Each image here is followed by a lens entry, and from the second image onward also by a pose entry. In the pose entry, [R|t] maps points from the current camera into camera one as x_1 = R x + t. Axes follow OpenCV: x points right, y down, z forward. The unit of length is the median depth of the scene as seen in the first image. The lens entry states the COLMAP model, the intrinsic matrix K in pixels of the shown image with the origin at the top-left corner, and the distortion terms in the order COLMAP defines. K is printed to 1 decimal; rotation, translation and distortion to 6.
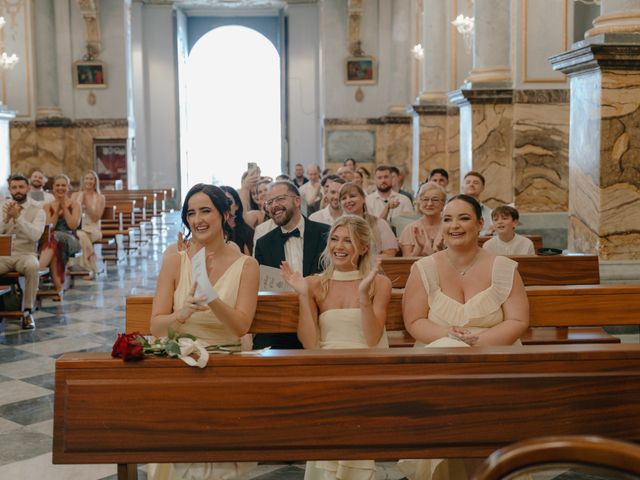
lens RADIAL K [[2183.7, 0, 321.0], [0, 2183.7, 243.3], [0, 0, 1]] dist [0.201433, 0.000000]
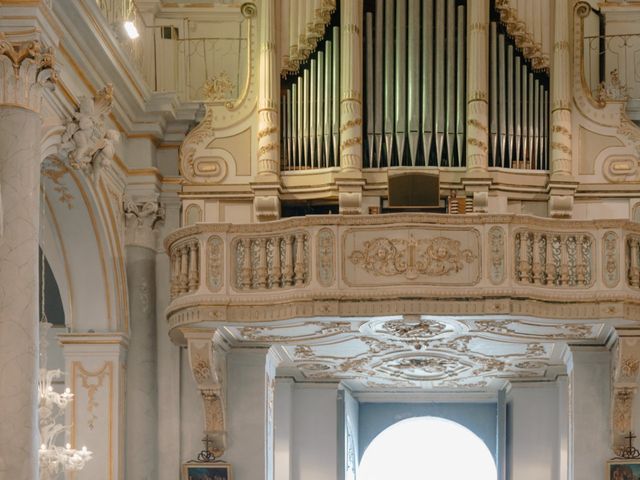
lens RADIAL K [[2183.7, 0, 351.2], [0, 2183.7, 285.5], [0, 0, 1]] dist [0.201433, 0.000000]
pose [[0.998181, 0.003423, -0.060187, -0.025183], [-0.014467, 0.982813, -0.184037, -0.016443], [0.058522, 0.184573, 0.981075, 0.362334]]
